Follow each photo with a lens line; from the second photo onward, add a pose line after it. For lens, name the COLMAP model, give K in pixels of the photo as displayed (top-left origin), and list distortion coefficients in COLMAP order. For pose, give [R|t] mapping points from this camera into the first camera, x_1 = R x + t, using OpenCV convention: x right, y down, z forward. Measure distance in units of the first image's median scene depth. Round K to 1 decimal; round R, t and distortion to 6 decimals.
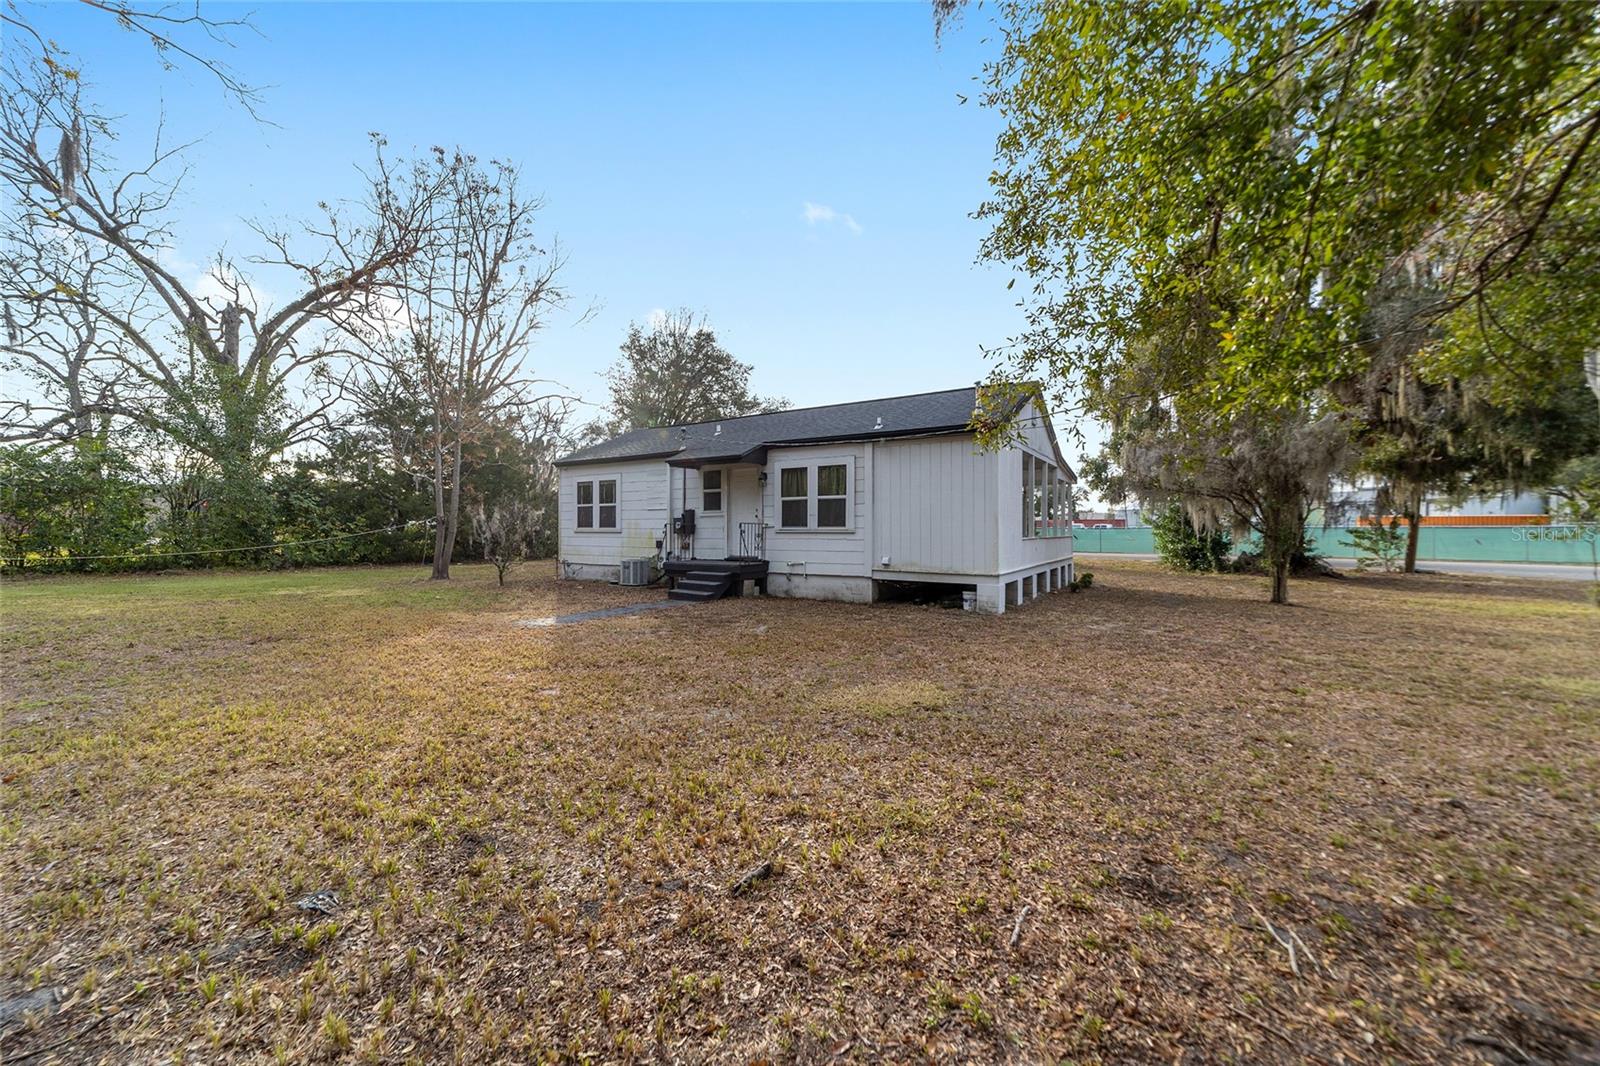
lens RADIAL K [[611.8, 0, 779.4], [0, 611.8, 529.1], [0, 0, 1]] dist [-0.018787, 0.009078]
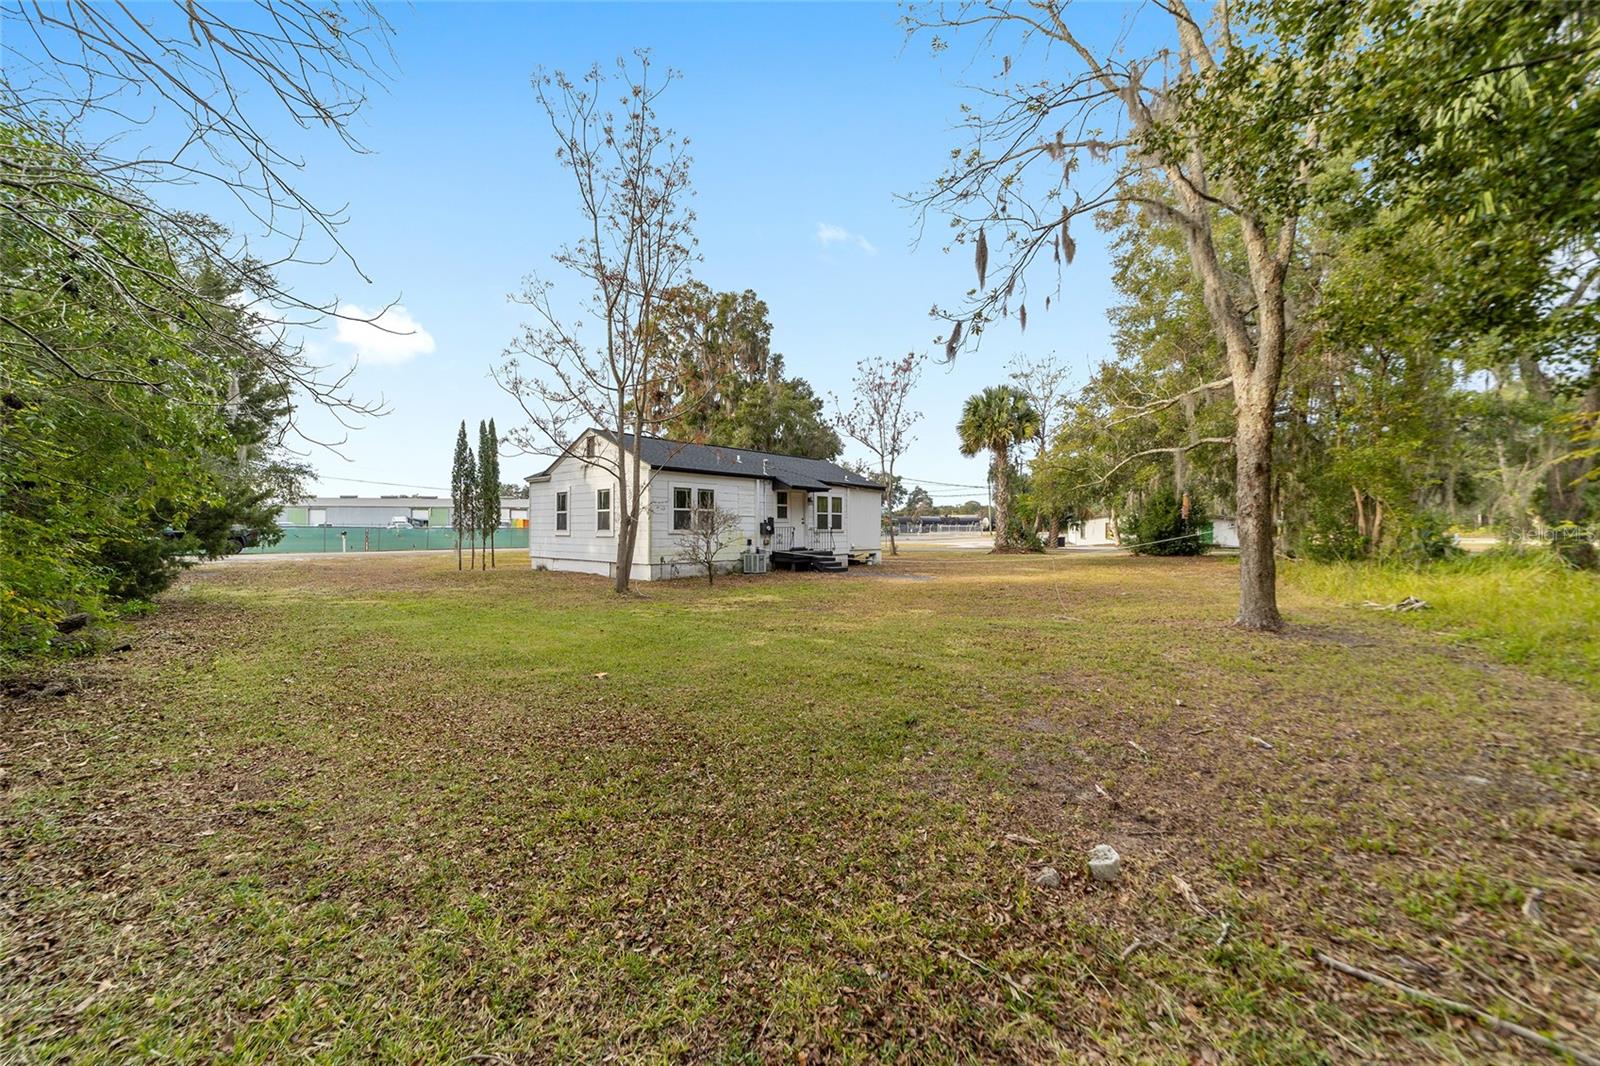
lens RADIAL K [[611.8, 0, 779.4], [0, 611.8, 529.1], [0, 0, 1]] dist [-0.018787, 0.009078]
pose [[0.151640, -0.001016, 0.988435, -1.634514], [-0.000793, 0.999999, 0.001150, -0.005409], [-0.988436, -0.000958, 0.151639, 0.784344]]
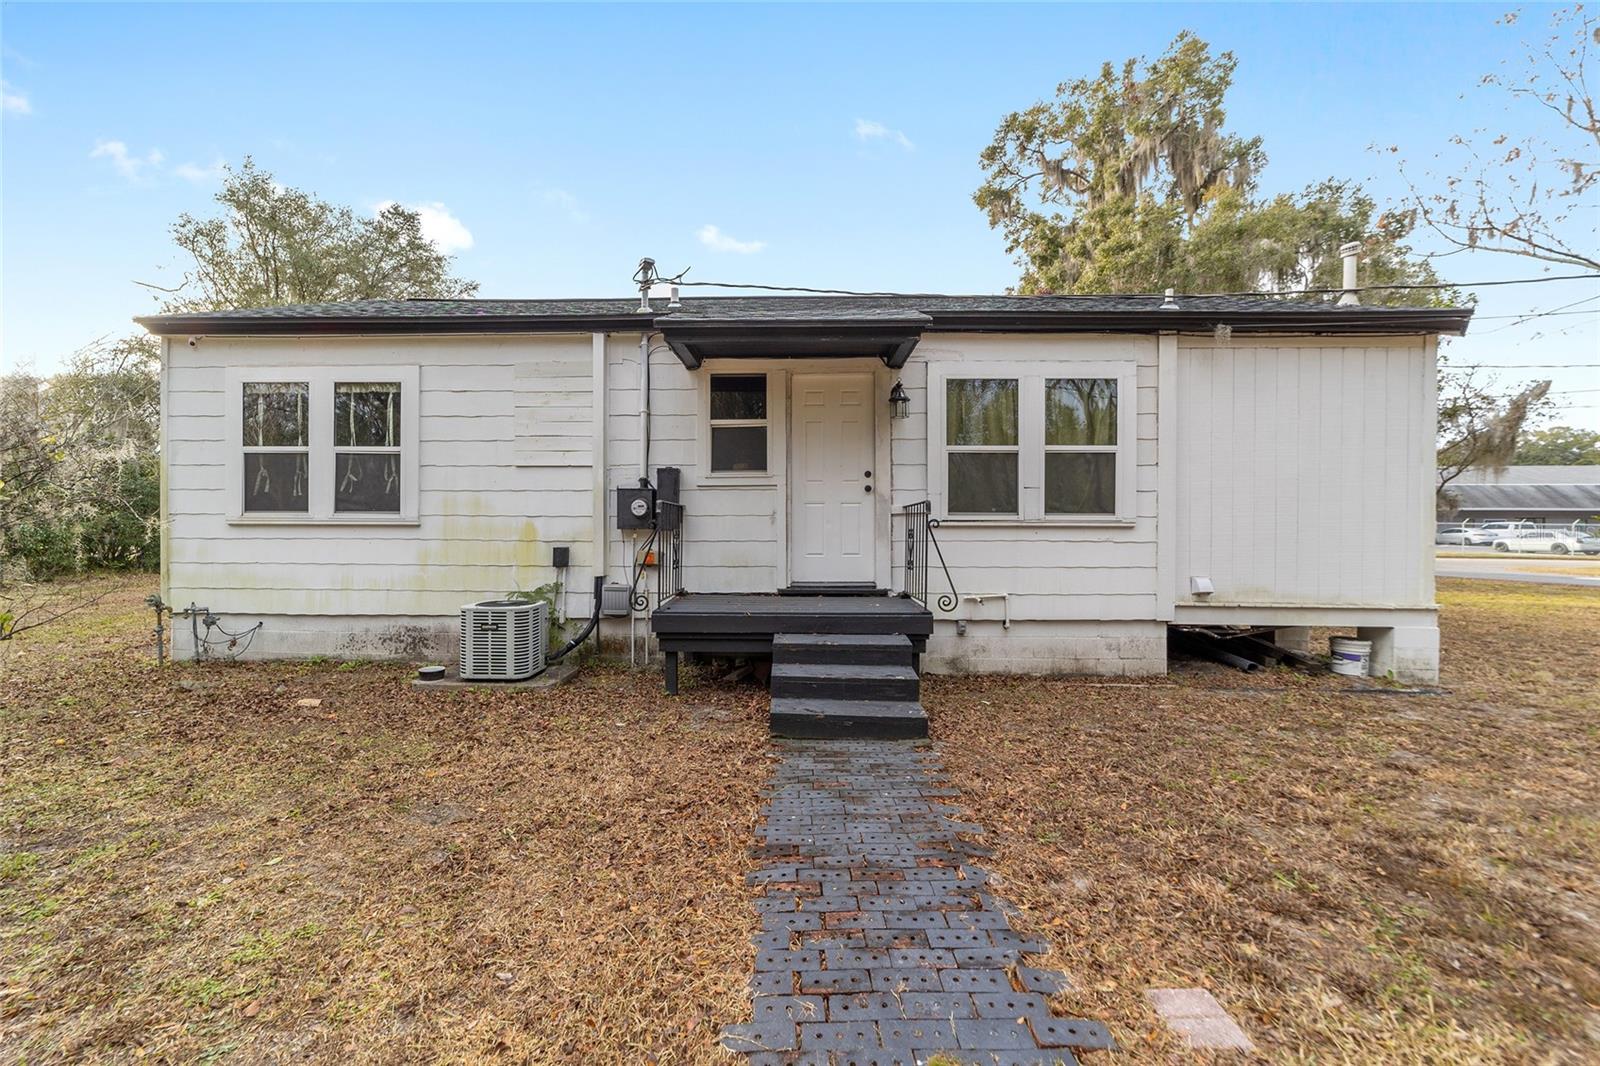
lens RADIAL K [[611.8, 0, 779.4], [0, 611.8, 529.1], [0, 0, 1]] dist [-0.018787, 0.009078]
pose [[0.851081, 0.001346, 0.525033, -0.301839], [-0.003768, 0.999987, 0.003544, 0.005759], [-0.525021, -0.004995, 0.851075, 0.648434]]
